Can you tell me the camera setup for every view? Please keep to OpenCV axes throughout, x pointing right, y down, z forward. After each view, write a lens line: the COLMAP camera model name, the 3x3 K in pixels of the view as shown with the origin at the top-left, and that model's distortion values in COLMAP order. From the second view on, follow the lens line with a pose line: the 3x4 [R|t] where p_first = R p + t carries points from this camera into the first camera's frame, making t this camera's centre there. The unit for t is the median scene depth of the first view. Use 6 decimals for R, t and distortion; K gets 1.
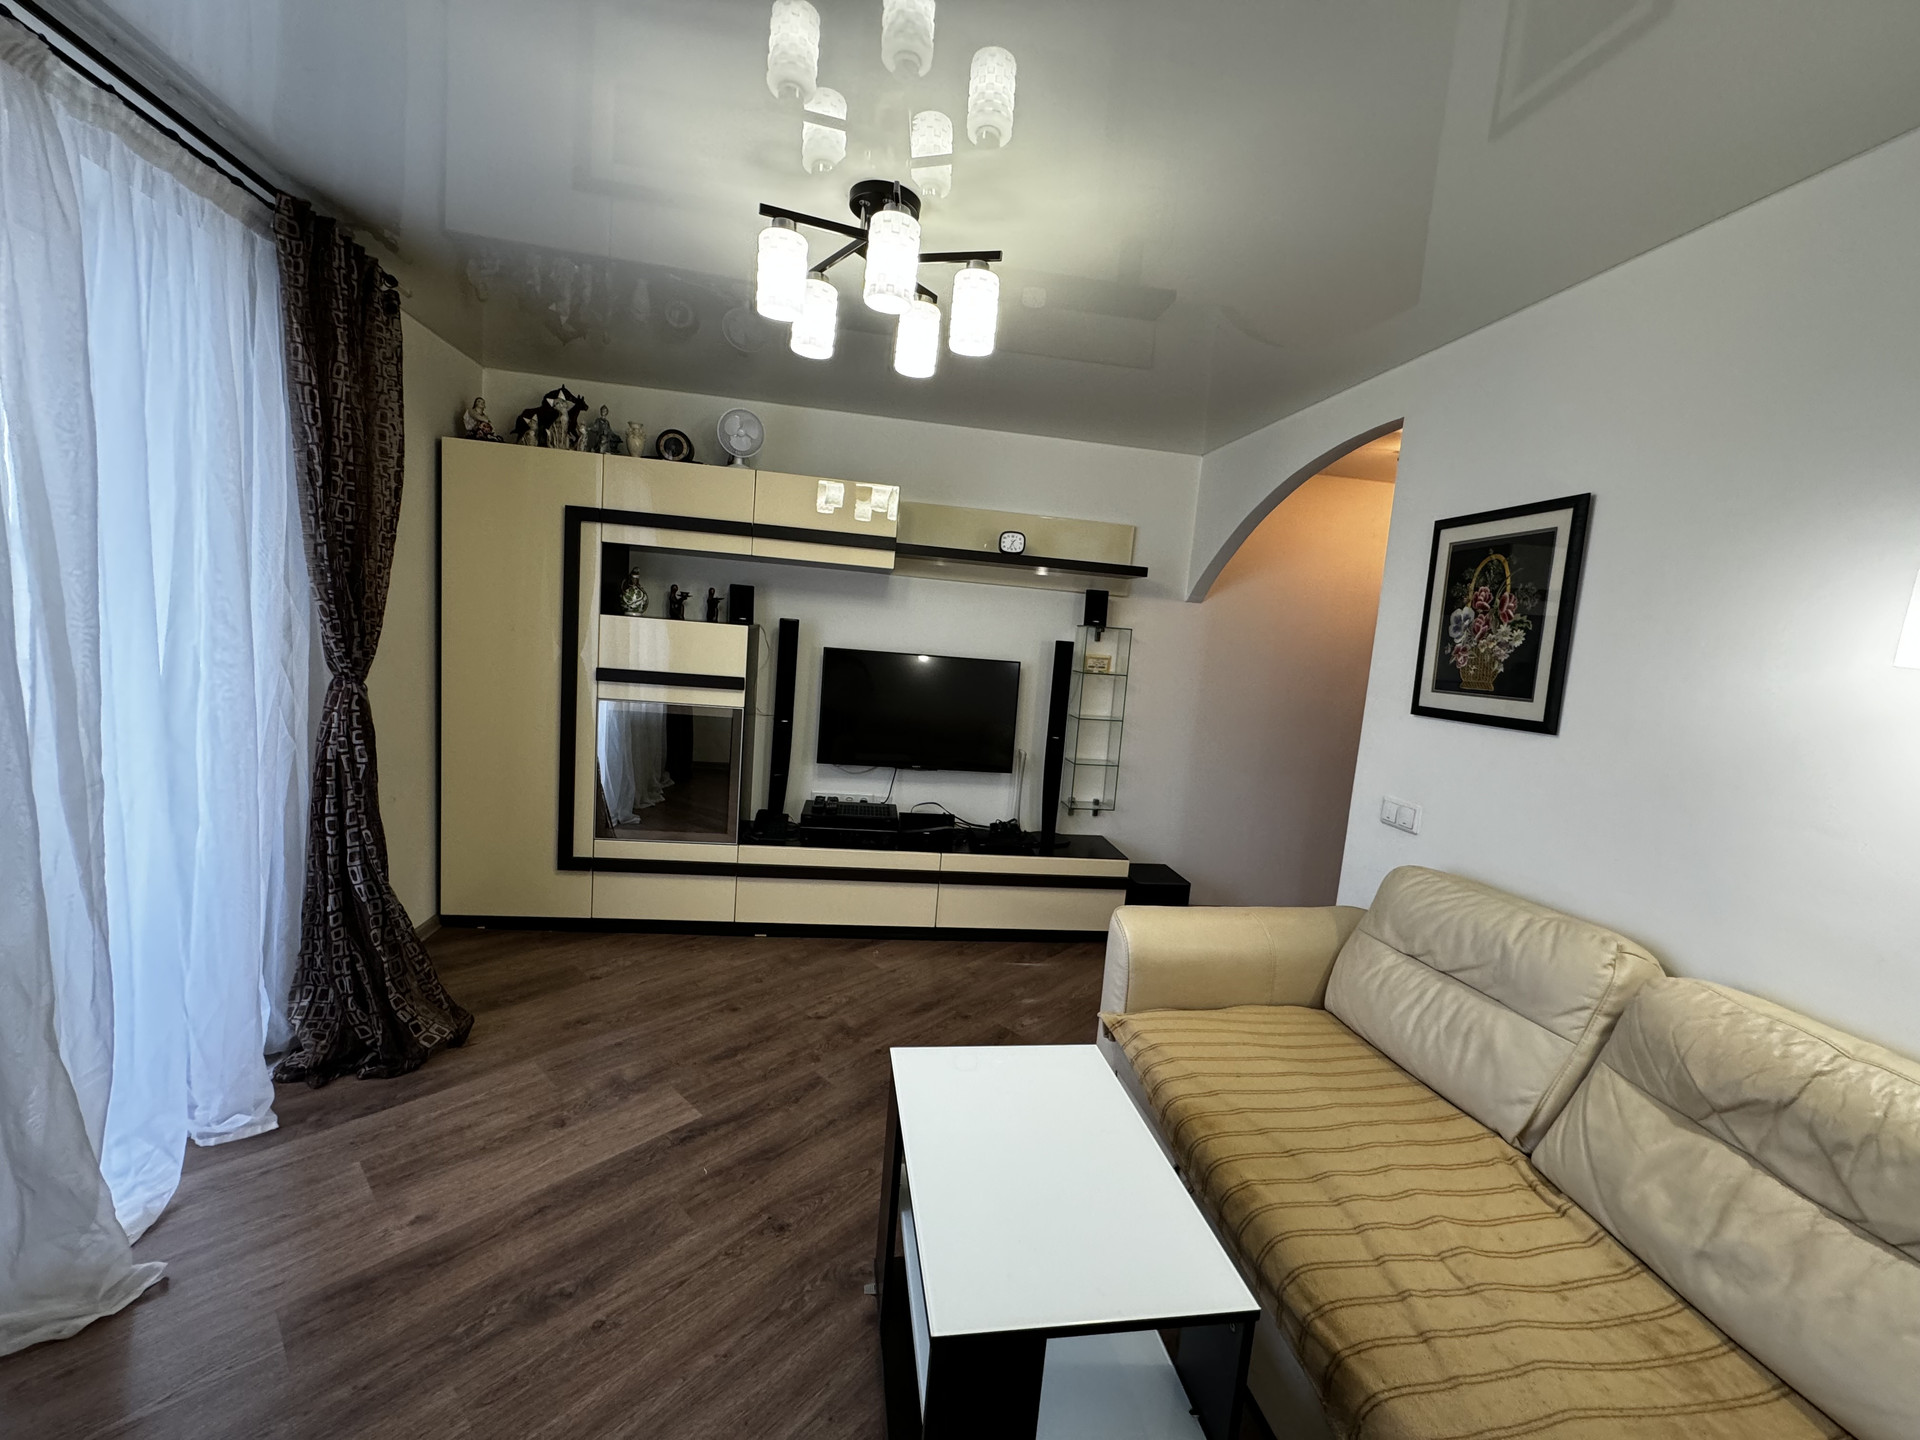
lens RADIAL K [[762.0, 0, 961.0], [0, 762.0, 721.9], [0, 0, 1]] dist [-0.005910, 0.001145]
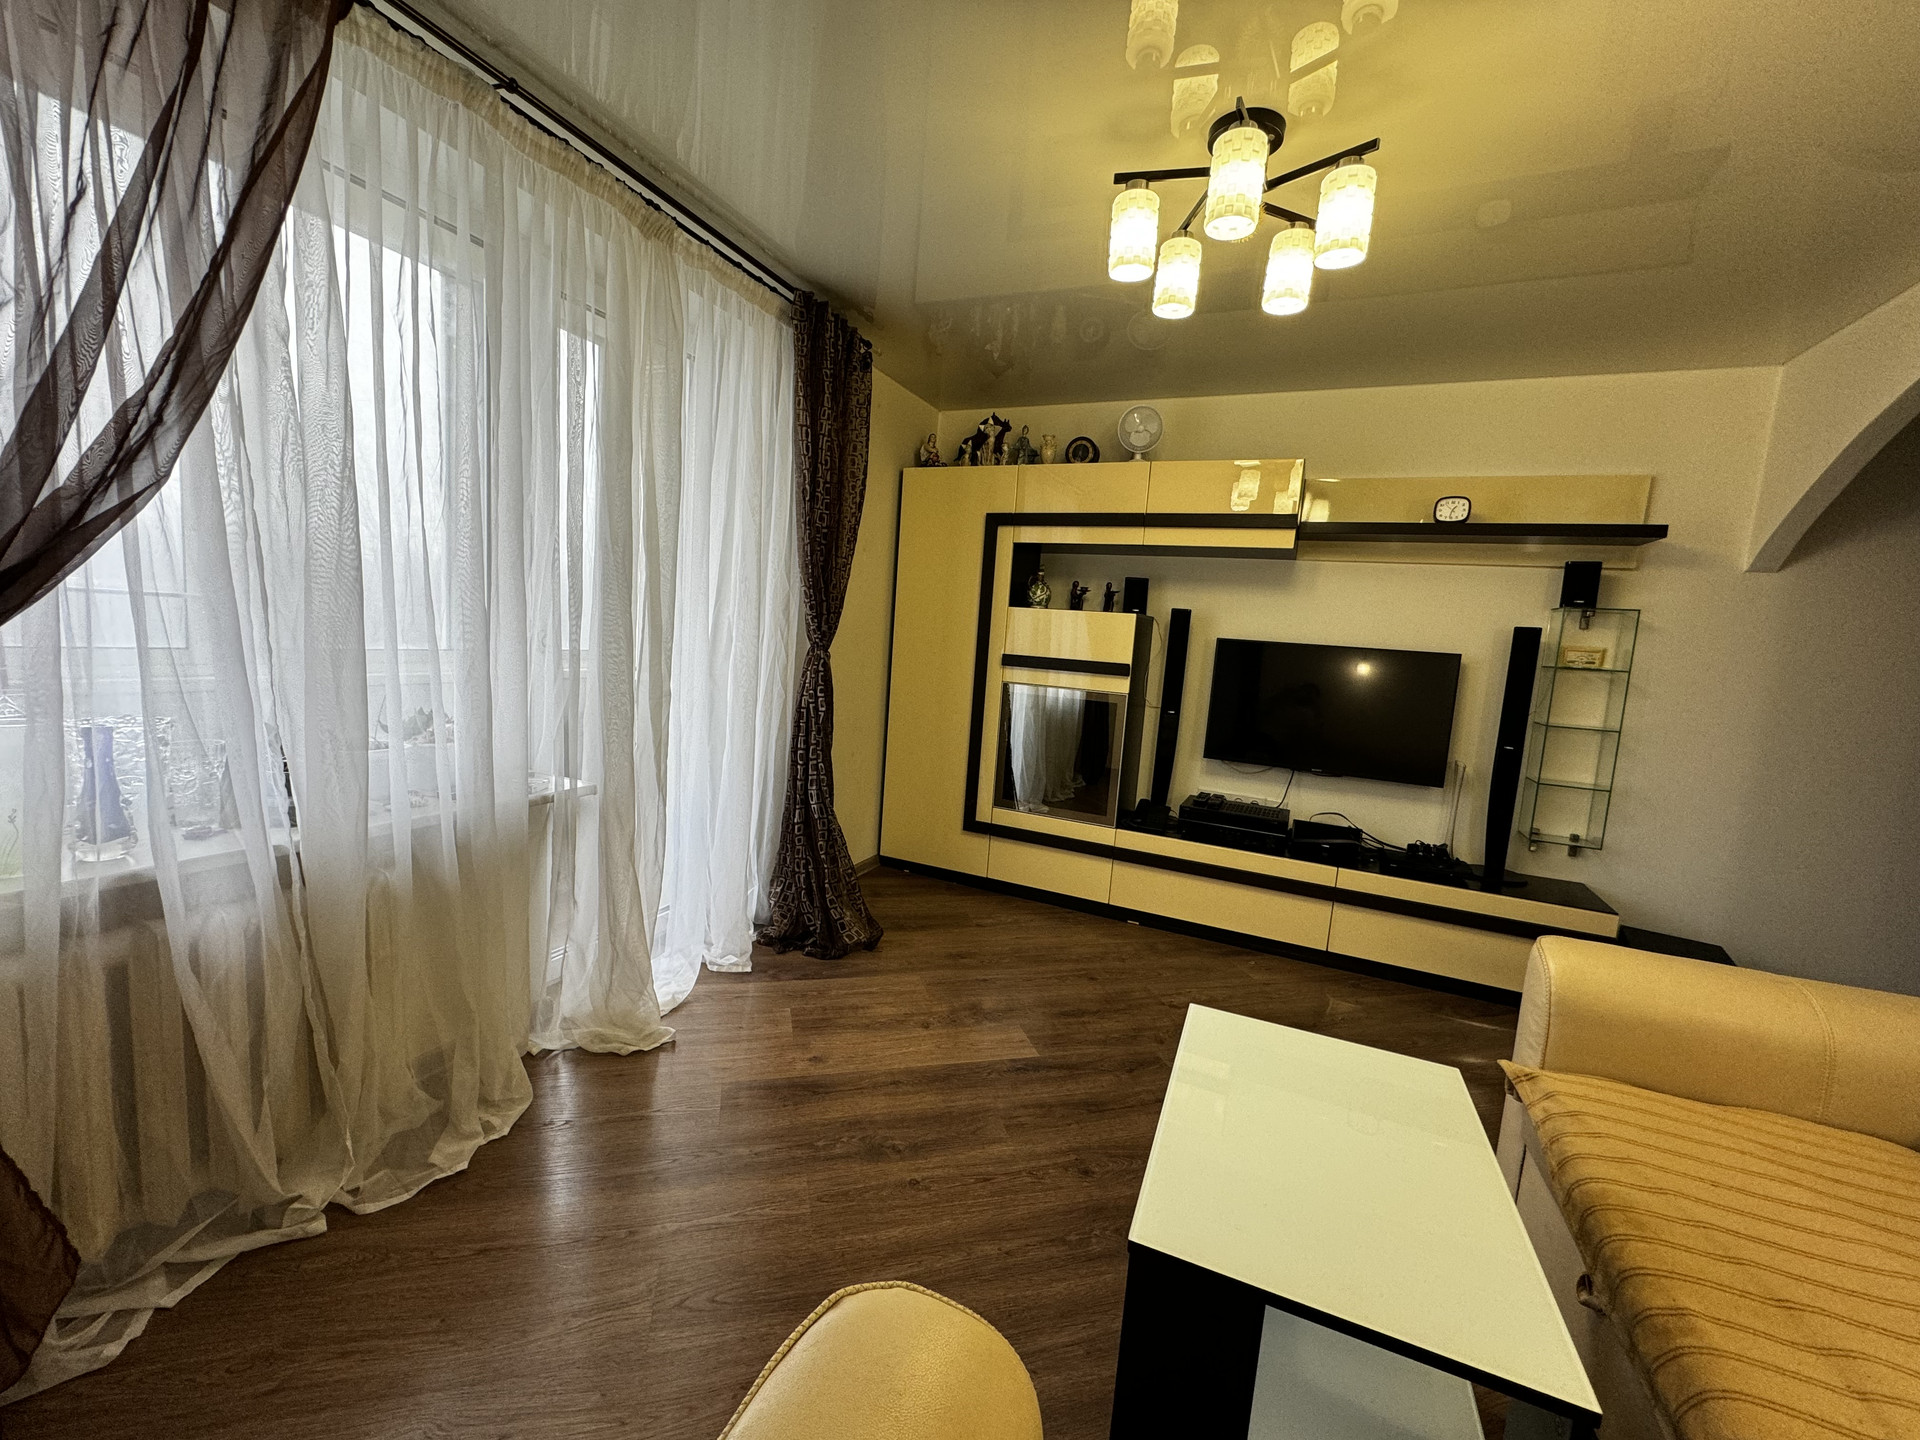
lens RADIAL K [[762.0, 0, 956.7], [0, 762.0, 720.5], [0, 0, 1]] dist [-0.005910, 0.001145]
pose [[0.841610, 0.042732, -0.538393, 0.110030], [-0.066034, 0.997528, -0.024050, 0.085043], [0.536034, 0.055793, 0.842351, 0.021799]]
